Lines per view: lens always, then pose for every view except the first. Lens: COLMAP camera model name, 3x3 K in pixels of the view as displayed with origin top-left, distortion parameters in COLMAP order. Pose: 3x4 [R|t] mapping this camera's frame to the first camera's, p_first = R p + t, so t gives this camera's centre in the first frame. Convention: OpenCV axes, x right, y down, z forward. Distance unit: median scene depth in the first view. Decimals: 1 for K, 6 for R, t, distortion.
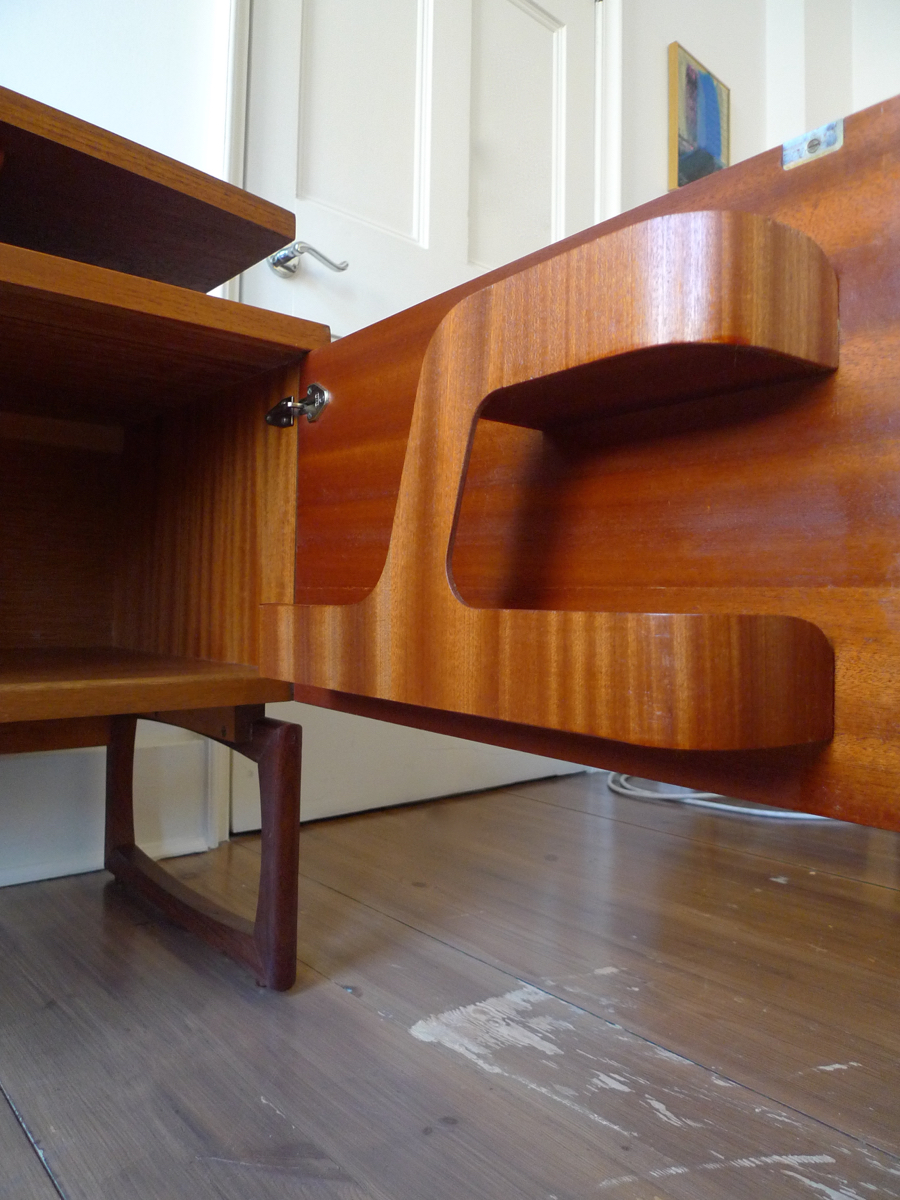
lens RADIAL K [[853.8, 0, 449.9], [0, 853.8, 587.1], [0, 0, 1]] dist [-0.039392, 0.006621]
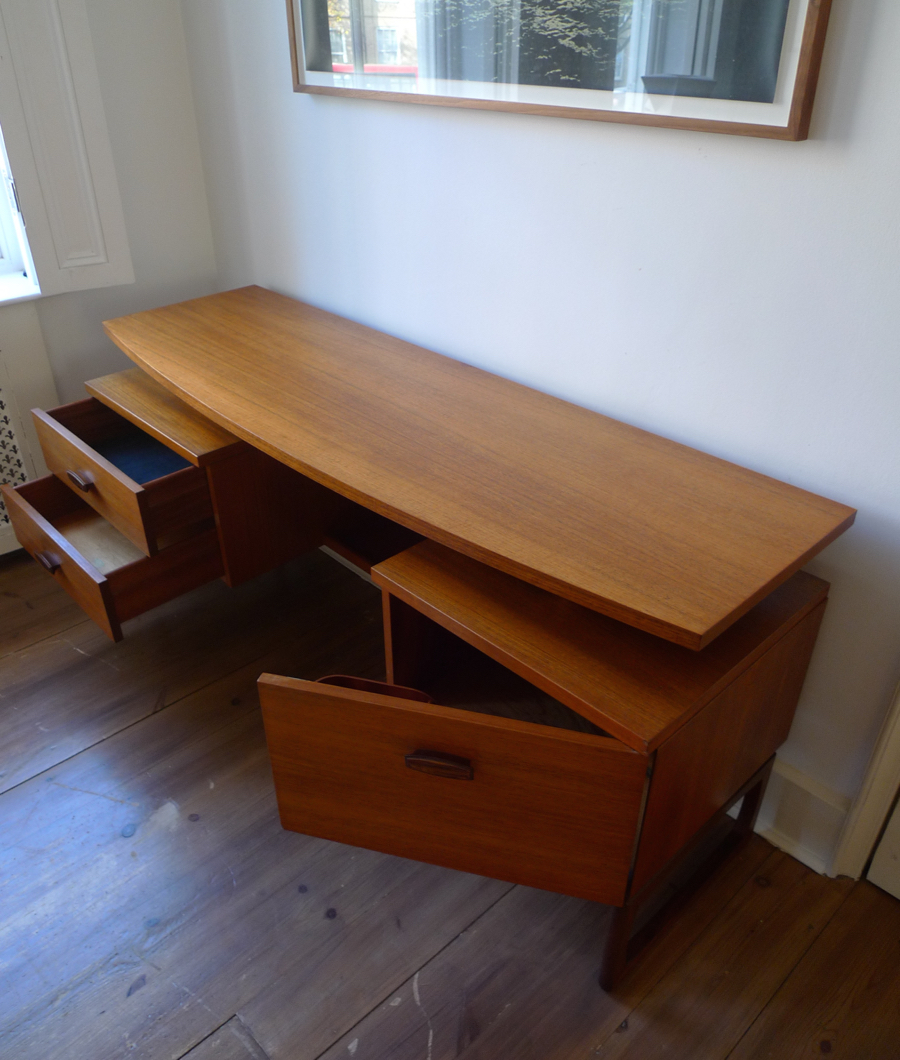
lens RADIAL K [[848.1, 0, 451.4], [0, 848.1, 538.3], [0, 0, 1]] dist [-0.022593, -0.005954]
pose [[0.051141, 0.517249, -0.854305, 0.575777], [0.025583, 0.854466, 0.518878, -0.897973], [0.998364, -0.048392, 0.030466, 0.455307]]
